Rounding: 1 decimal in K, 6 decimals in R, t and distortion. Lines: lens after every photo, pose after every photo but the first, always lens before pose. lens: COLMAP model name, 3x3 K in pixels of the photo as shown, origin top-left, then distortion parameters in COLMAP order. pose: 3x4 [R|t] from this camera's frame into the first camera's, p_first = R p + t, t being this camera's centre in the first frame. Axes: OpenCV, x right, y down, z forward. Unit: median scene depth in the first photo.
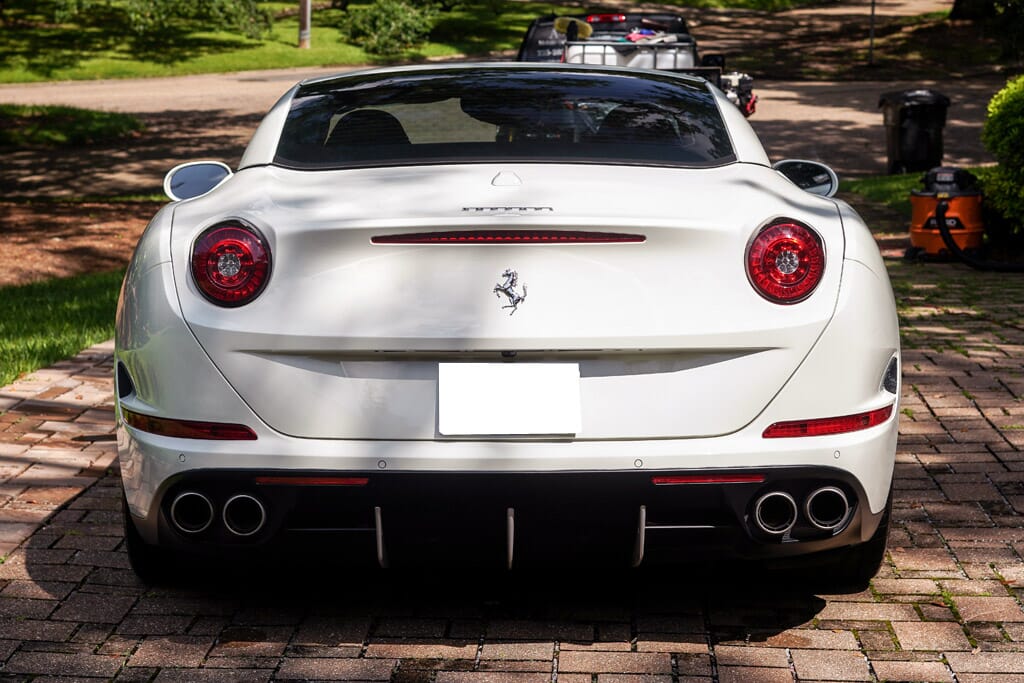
lens RADIAL K [[1582.2, 0, 512.0], [0, 1582.2, 342.4], [0, 0, 1]] dist [-0.095219, 0.000000]
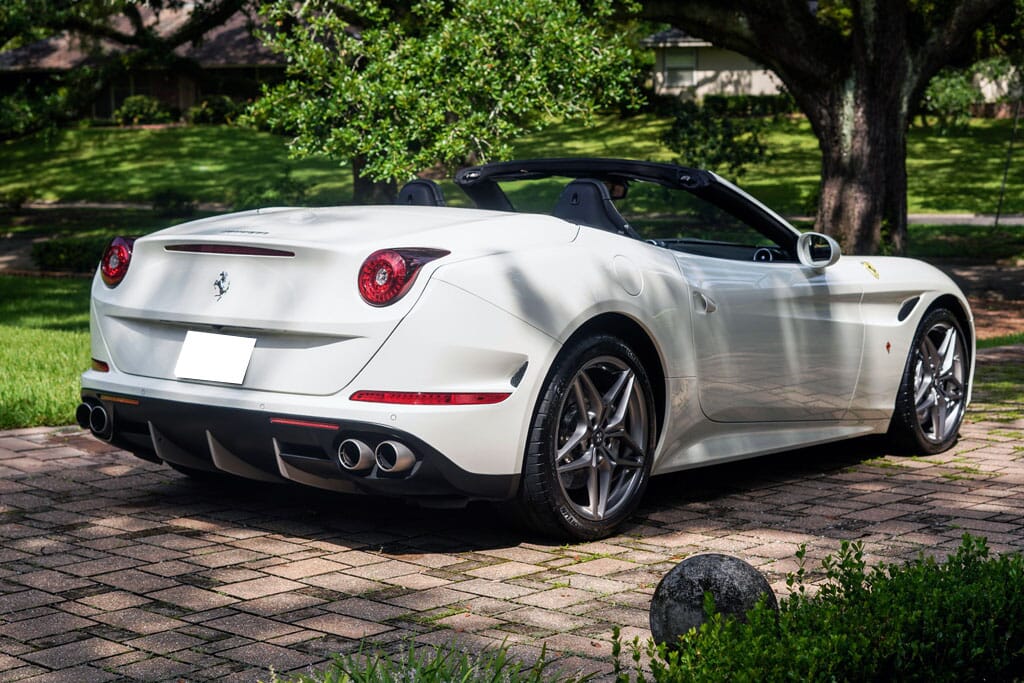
lens RADIAL K [[1582.2, 0, 512.0], [0, 1582.2, 340.2], [0, 0, 1]] dist [-0.095219, 0.000000]
pose [[0.841908, 0.073356, -0.534611, 1.024939], [-0.090624, 0.995867, -0.006068, 0.003178], [0.531957, 0.053558, 0.845076, -0.106912]]
